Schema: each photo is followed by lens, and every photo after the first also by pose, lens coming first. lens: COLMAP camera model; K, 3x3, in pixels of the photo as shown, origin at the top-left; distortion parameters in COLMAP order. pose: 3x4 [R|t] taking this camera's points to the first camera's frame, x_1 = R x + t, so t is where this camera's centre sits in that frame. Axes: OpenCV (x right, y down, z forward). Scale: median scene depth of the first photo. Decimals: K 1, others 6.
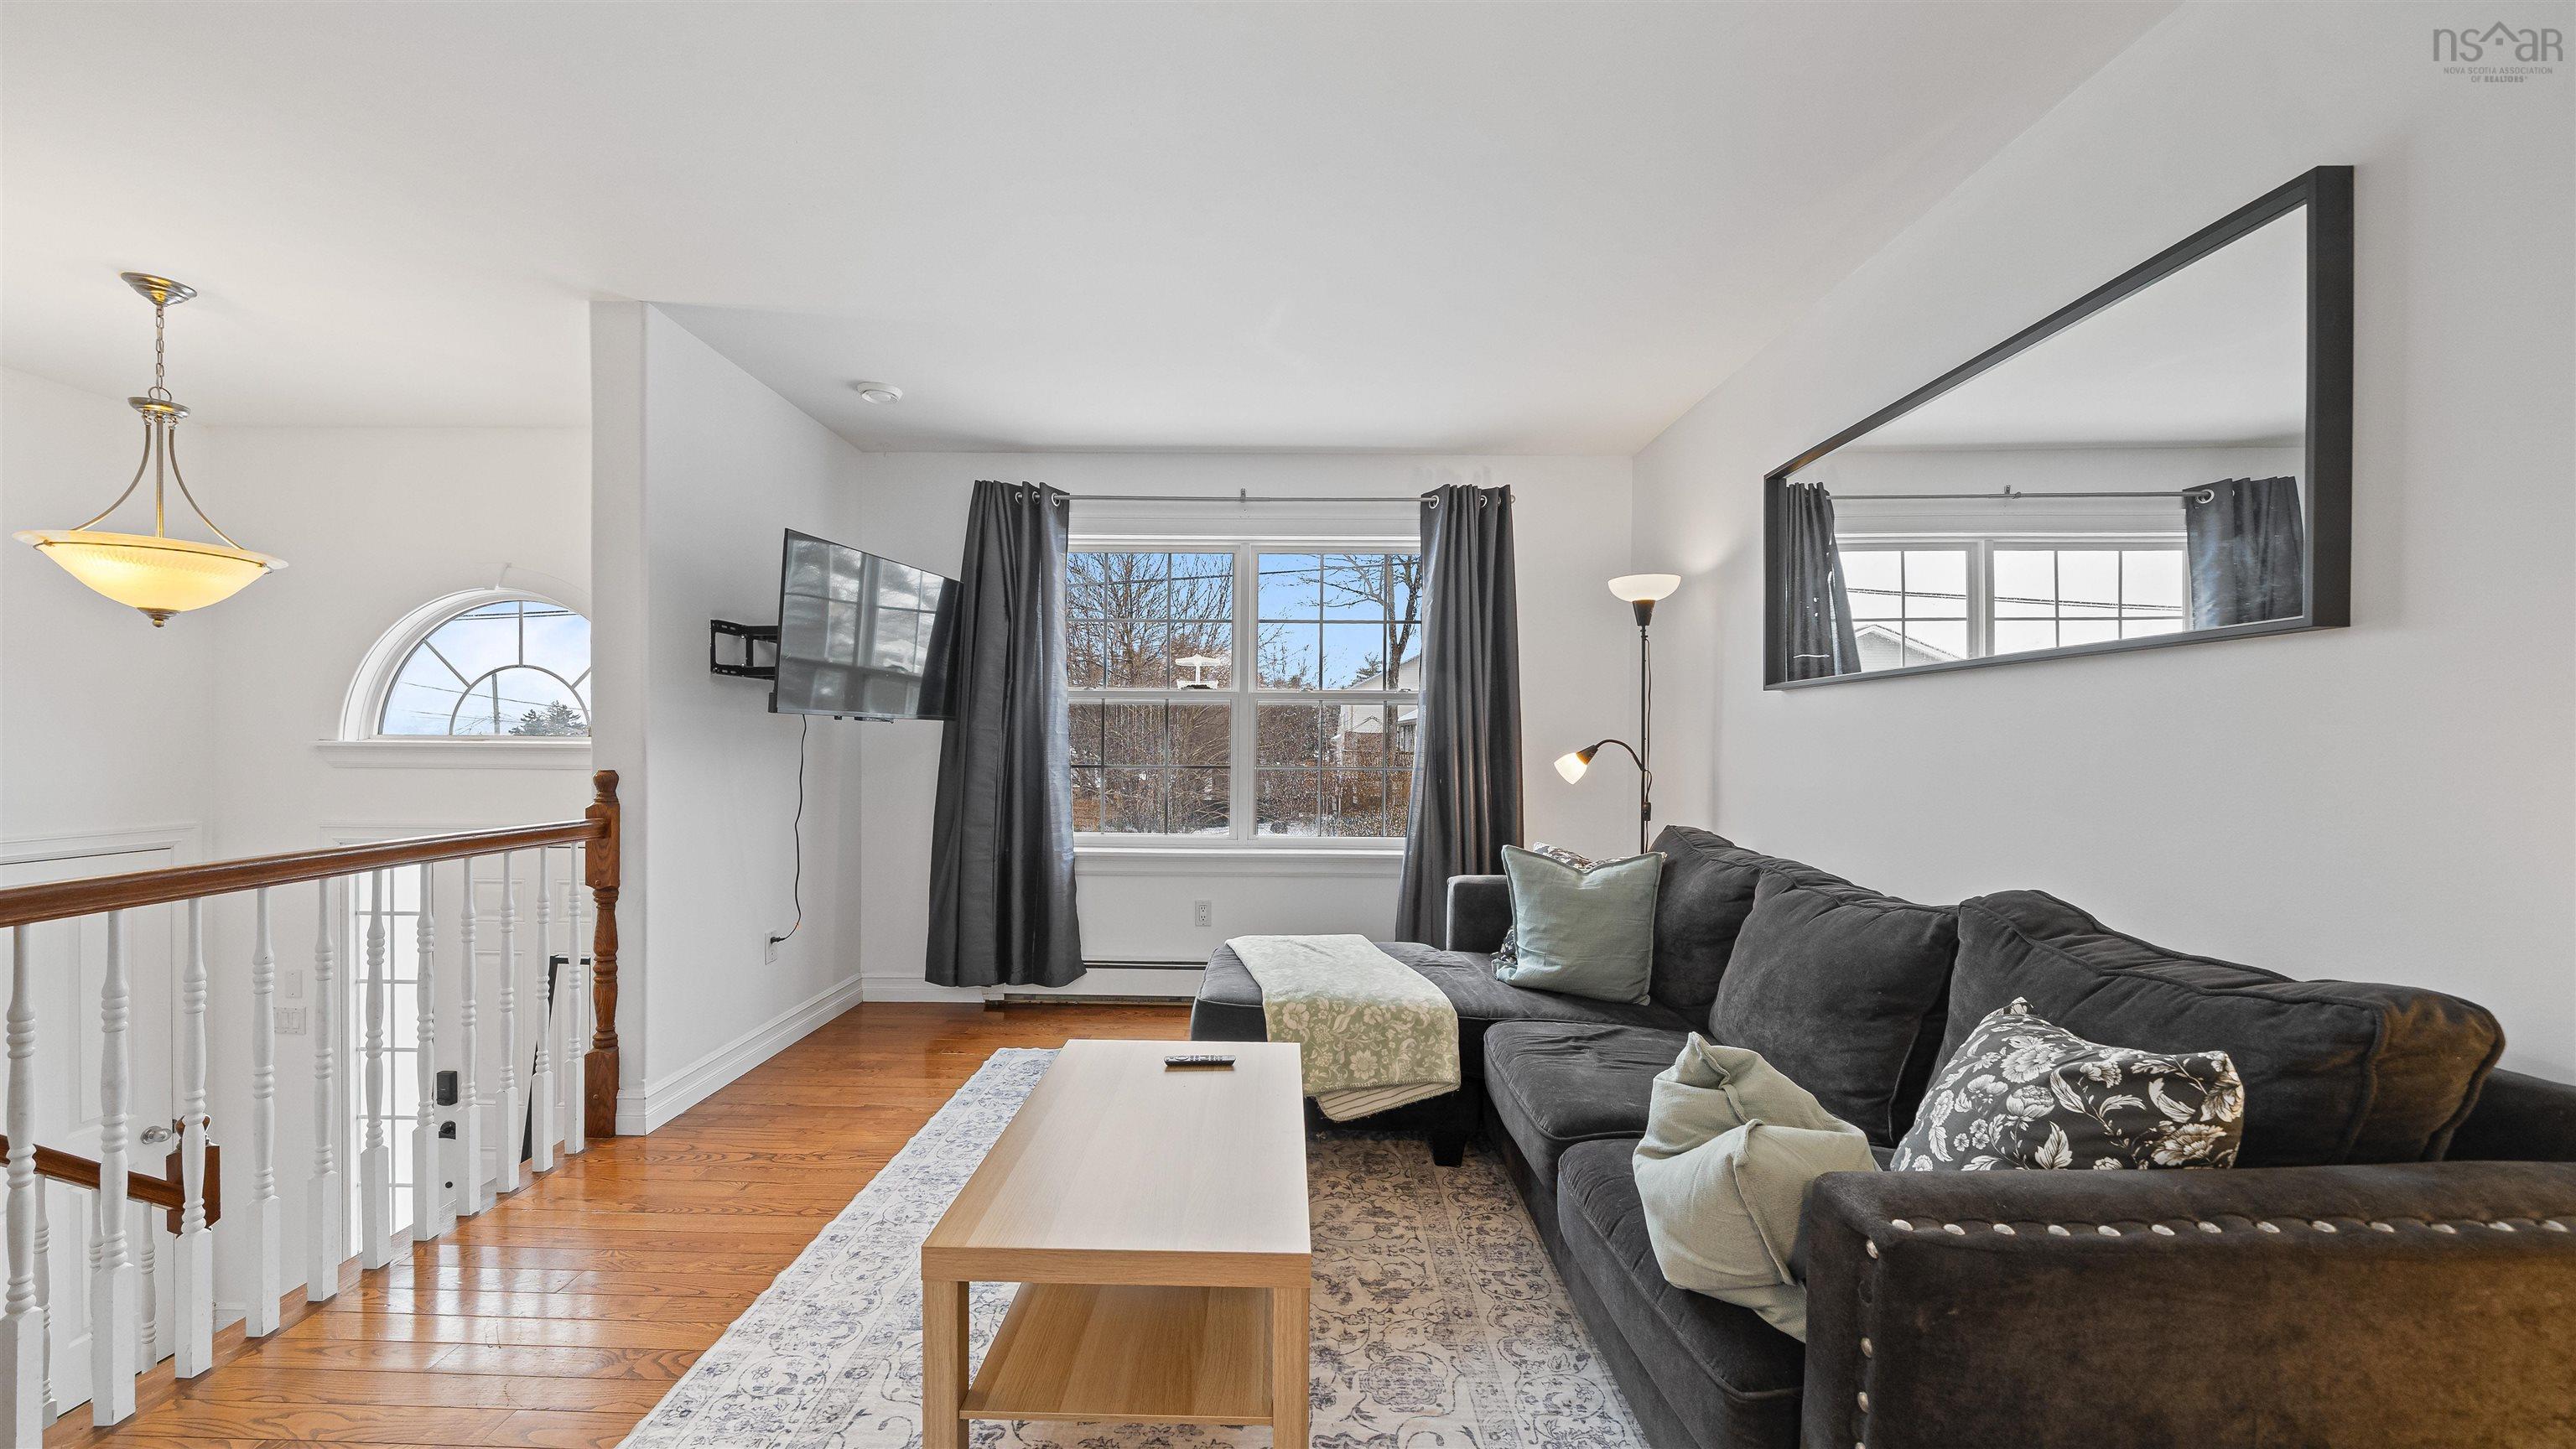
lens RADIAL K [[922.6, 0, 1214.5], [0, 922.6, 734.3], [0, 0, 1]] dist [-0.010462, 0.000356]
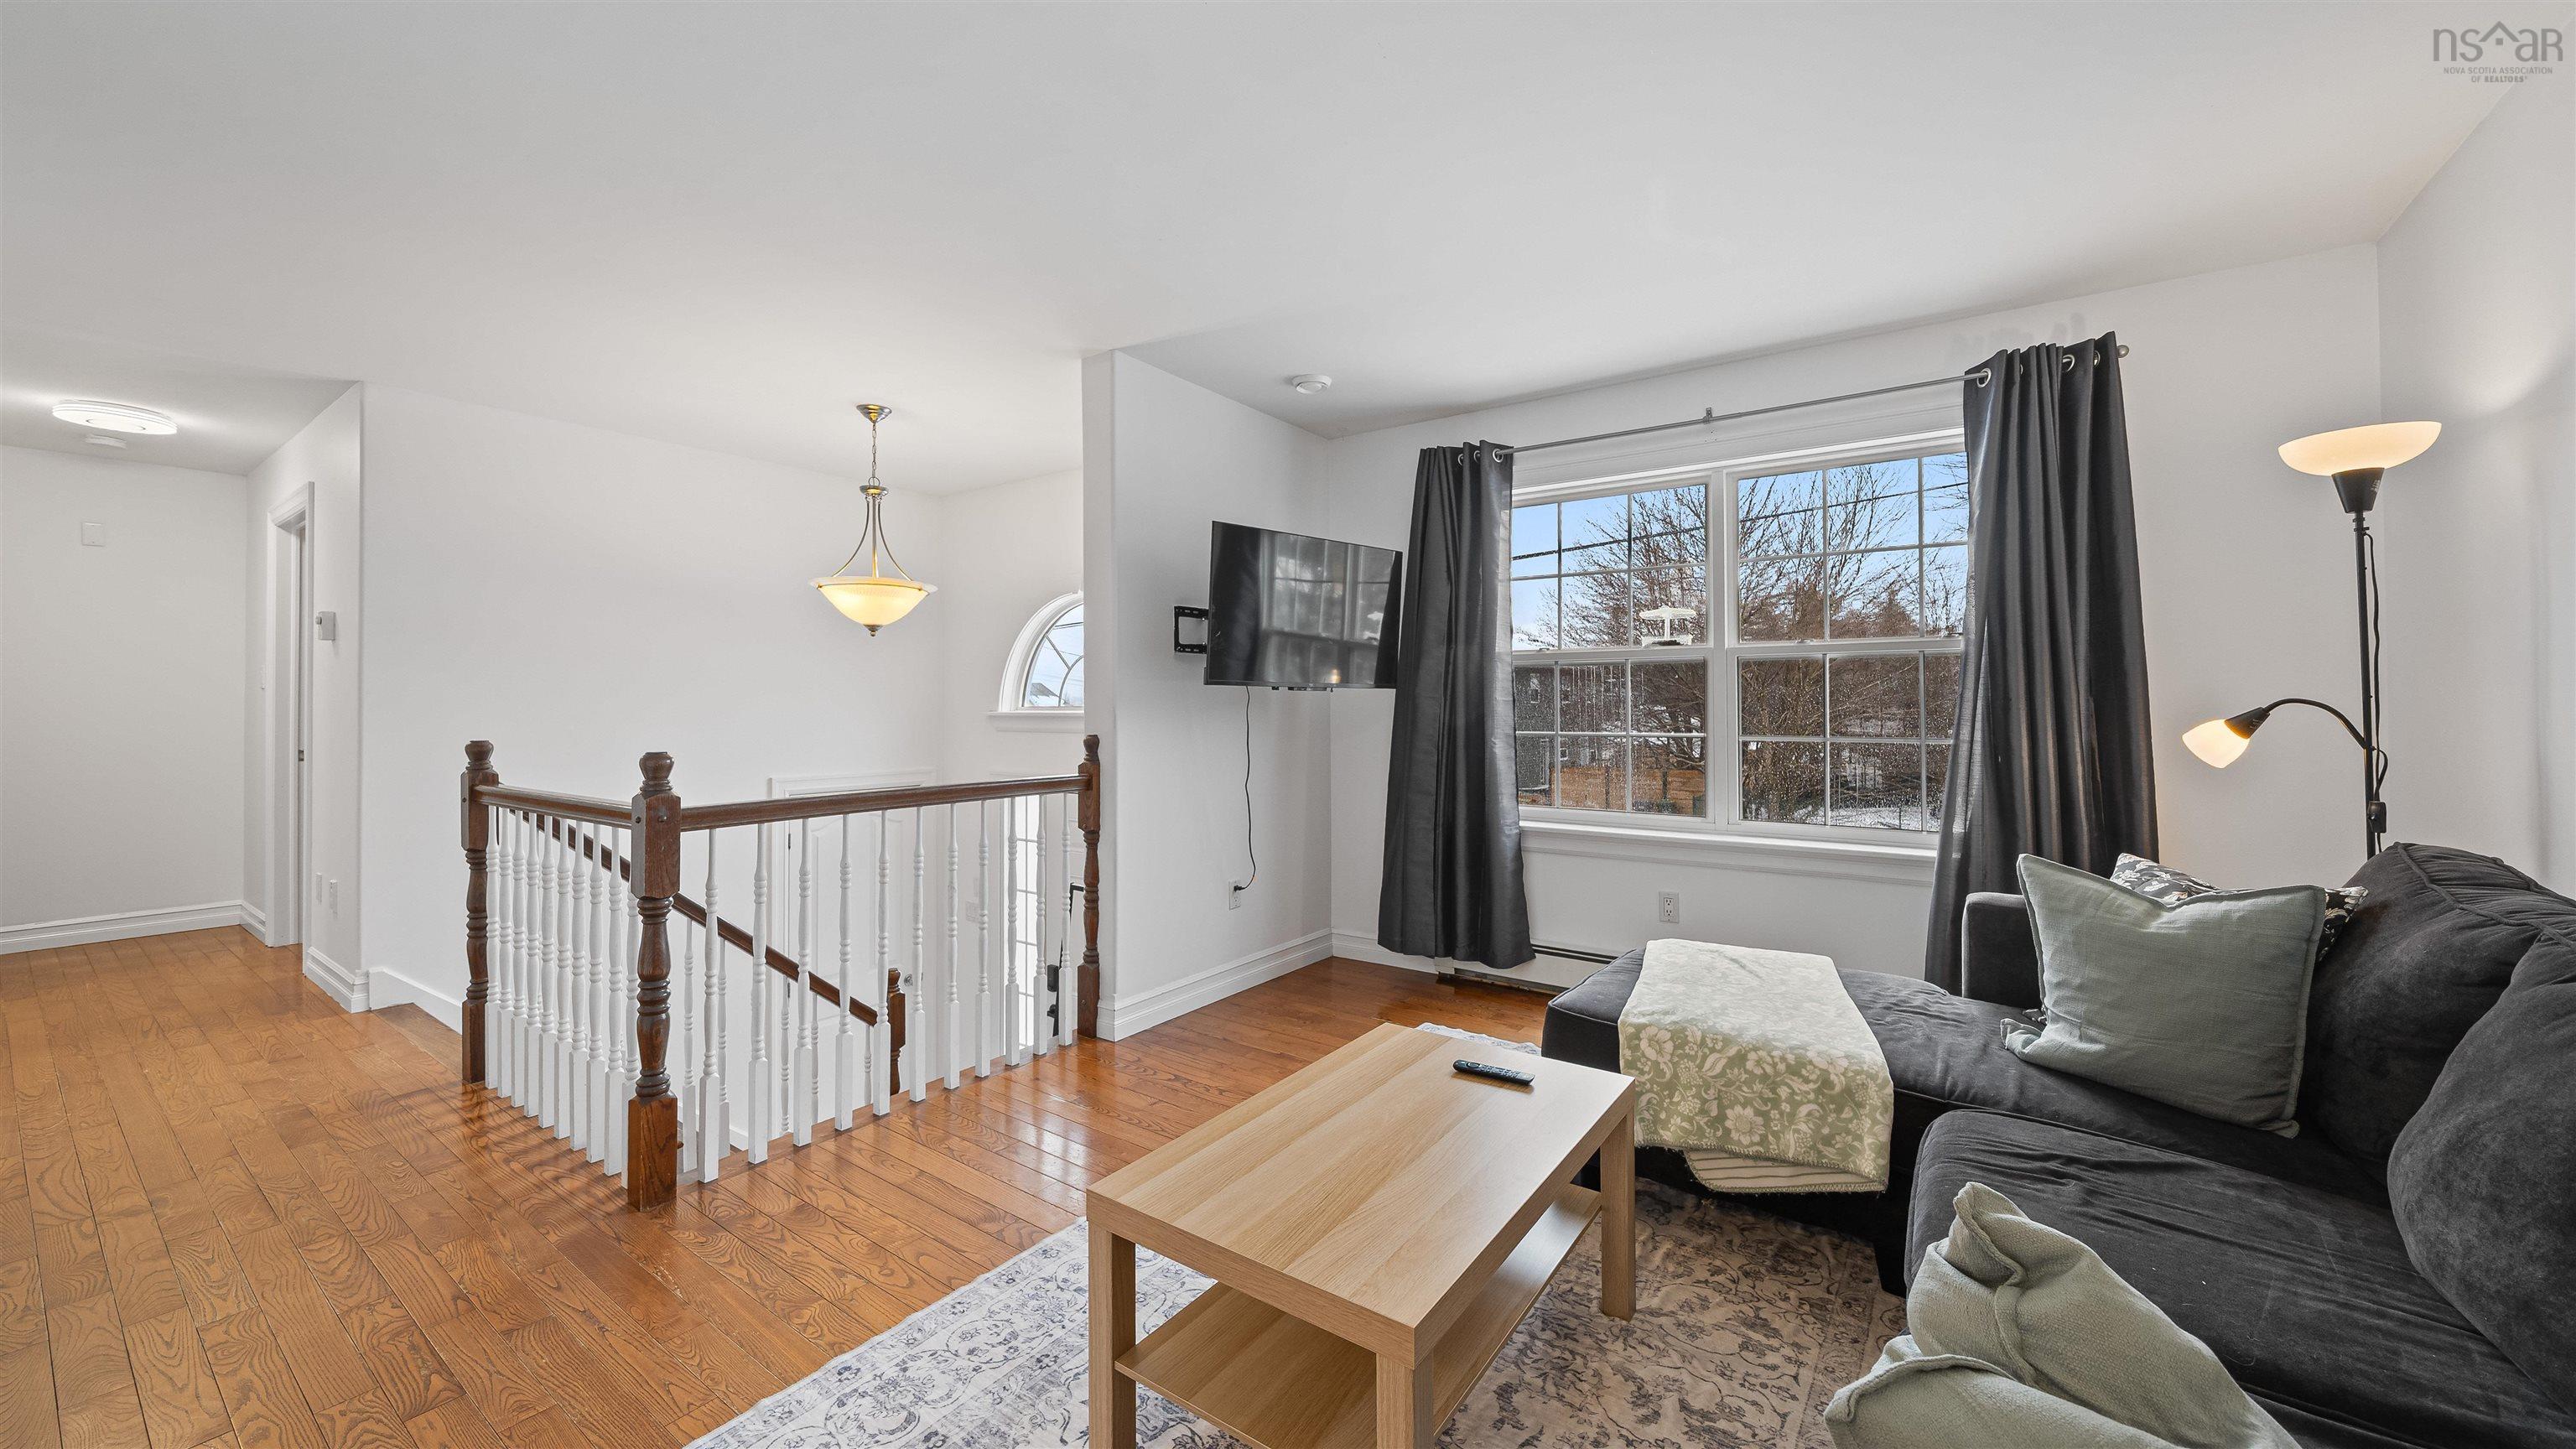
lens RADIAL K [[922.6, 0, 1281.0], [0, 922.6, 676.9], [0, 0, 1]] dist [-0.010462, 0.000356]
pose [[0.831353, -0.026170, -0.555128, 0.232426], [0.011553, 0.999489, -0.029817, 0.001651], [0.555624, 0.018375, 0.831231, 0.115793]]
